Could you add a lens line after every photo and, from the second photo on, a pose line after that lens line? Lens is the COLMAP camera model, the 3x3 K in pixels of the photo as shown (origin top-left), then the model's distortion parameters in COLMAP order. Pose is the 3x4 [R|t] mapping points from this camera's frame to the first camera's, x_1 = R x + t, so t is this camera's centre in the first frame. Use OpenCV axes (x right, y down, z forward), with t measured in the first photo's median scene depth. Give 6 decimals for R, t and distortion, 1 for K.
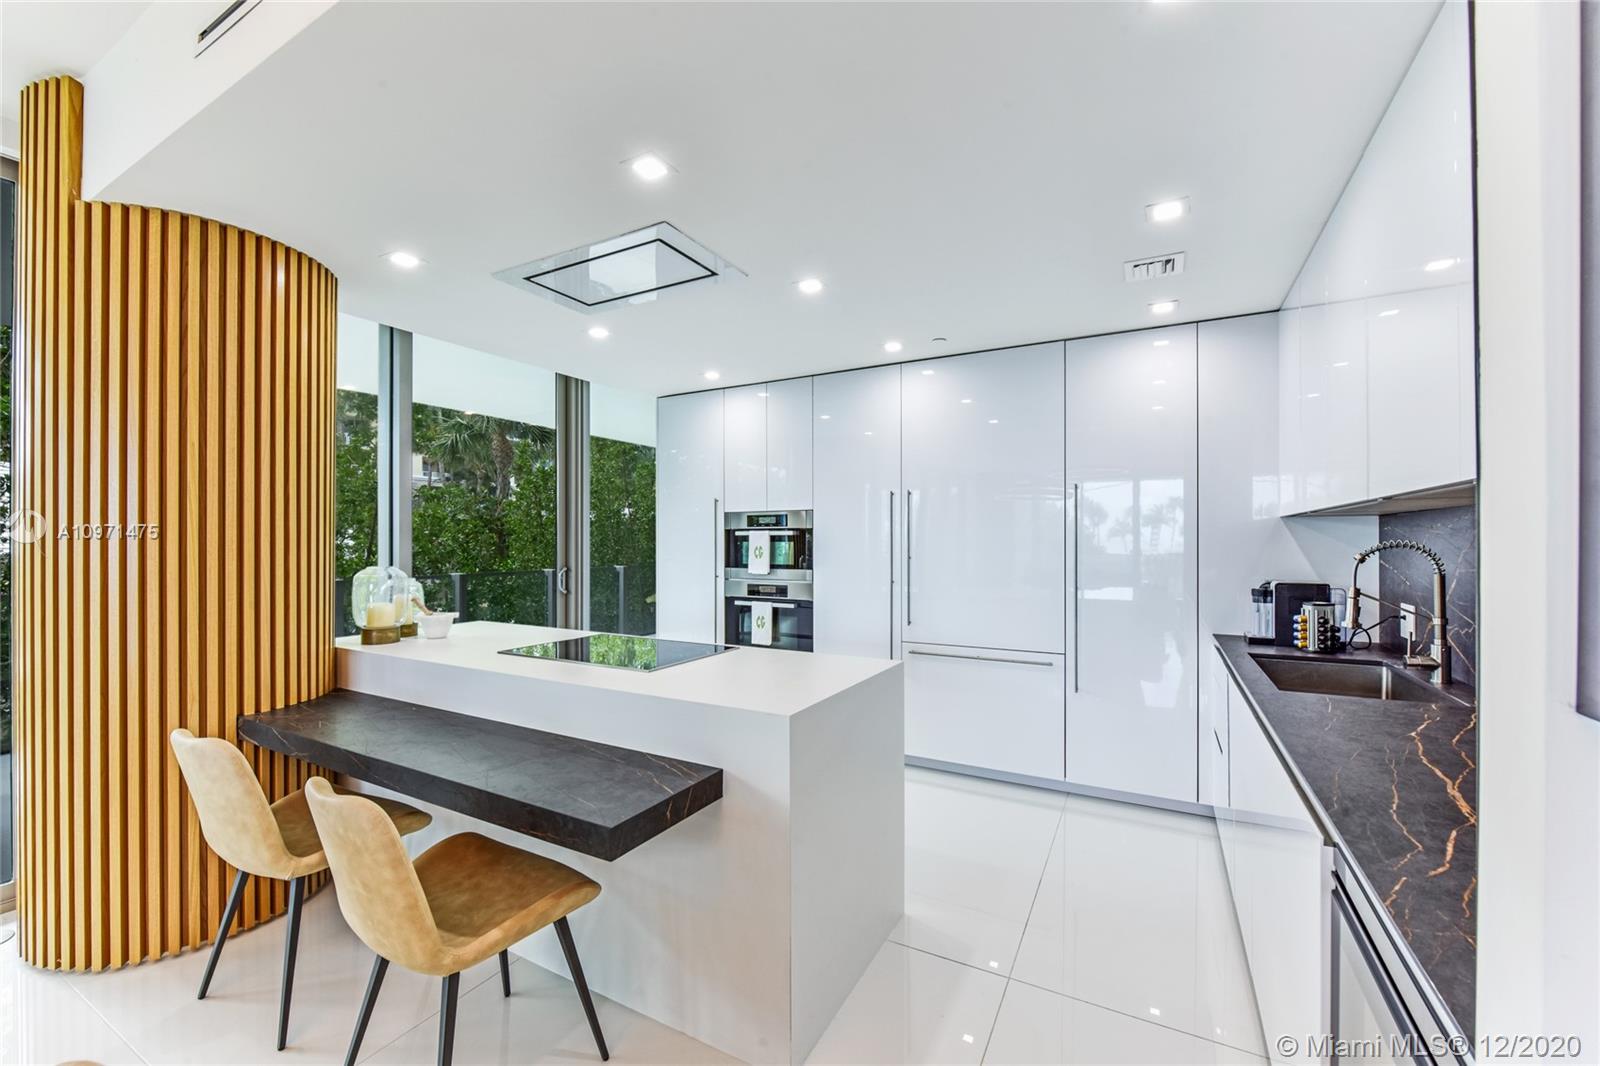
lens RADIAL K [[640.2, 0, 789.9], [0, 640.2, 539.5], [0, 0, 1]] dist [0.009071, -0.011046]
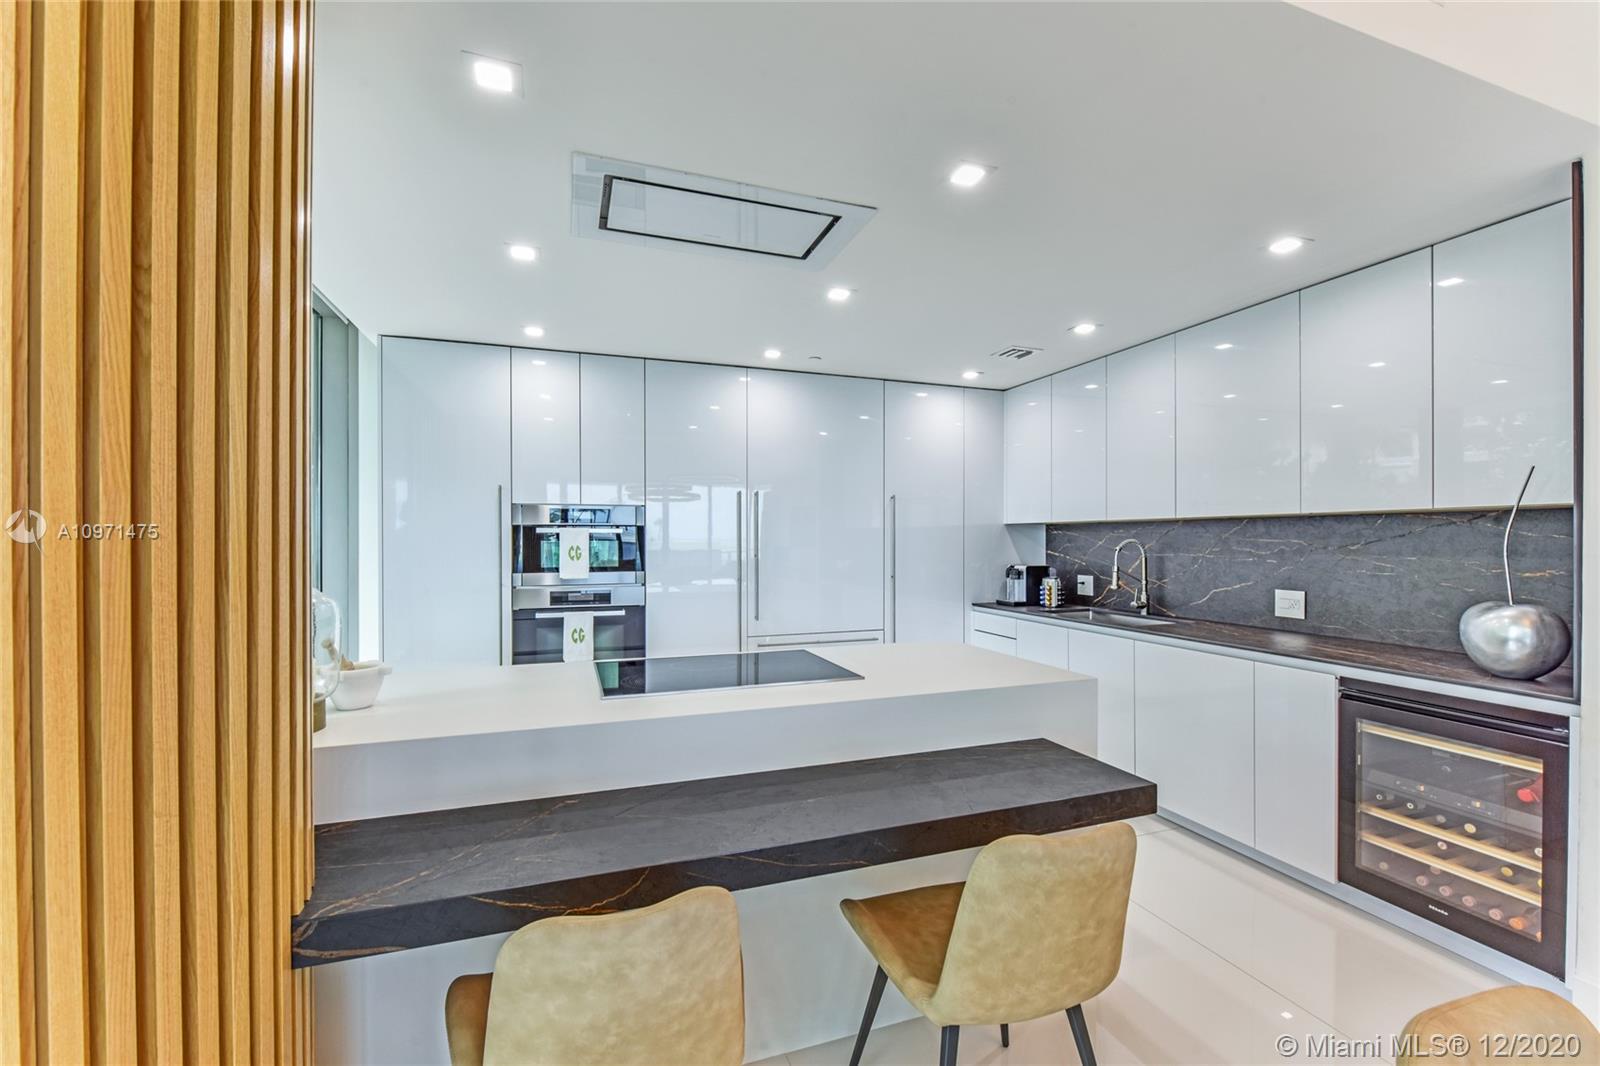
lens RADIAL K [[640.2, 0, 789.9], [0, 640.2, 539.5], [0, 0, 1]] dist [0.009071, -0.011046]
pose [[0.675135, 0.005212, 0.737676, -0.486233], [0.000331, 0.999973, -0.007369, 0.008646], [-0.737694, 0.005219, 0.675115, 0.227015]]
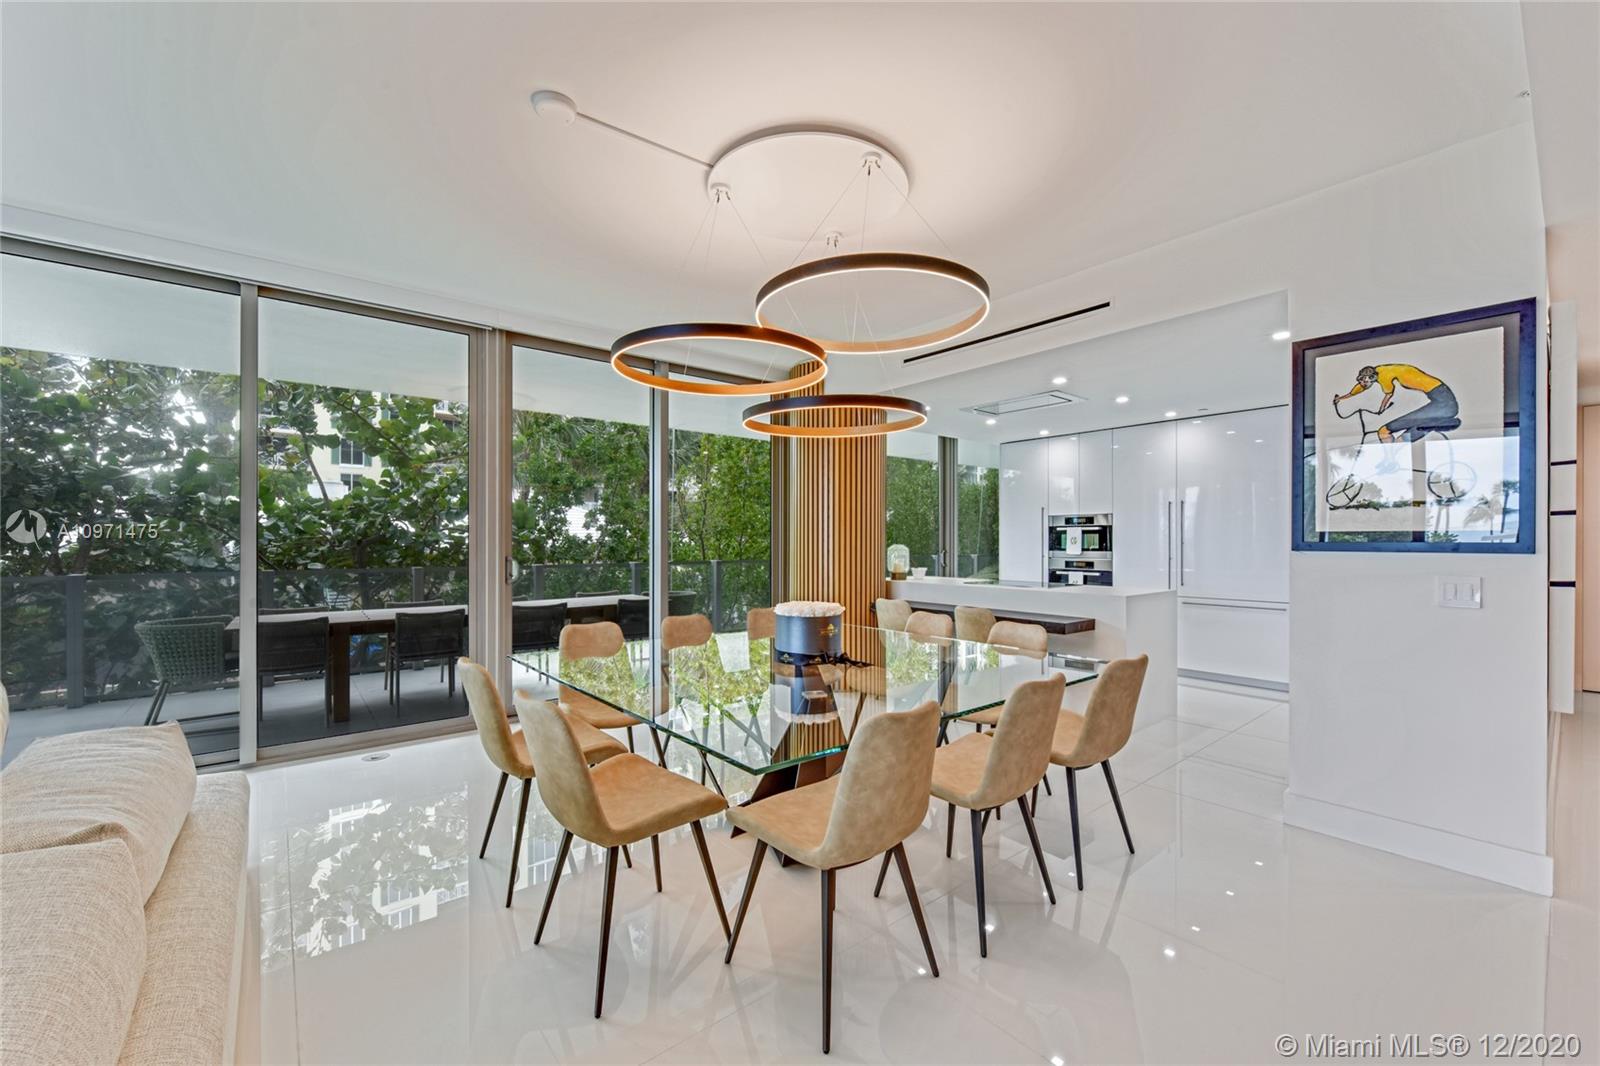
lens RADIAL K [[640.2, 0, 789.9], [0, 640.2, 539.5], [0, 0, 1]] dist [0.009071, -0.011046]
pose [[0.930445, -0.000476, -0.366432, -0.123701], [0.002018, 0.999991, 0.003825, 0.009622], [0.366426, -0.004298, 0.930437, -0.762610]]
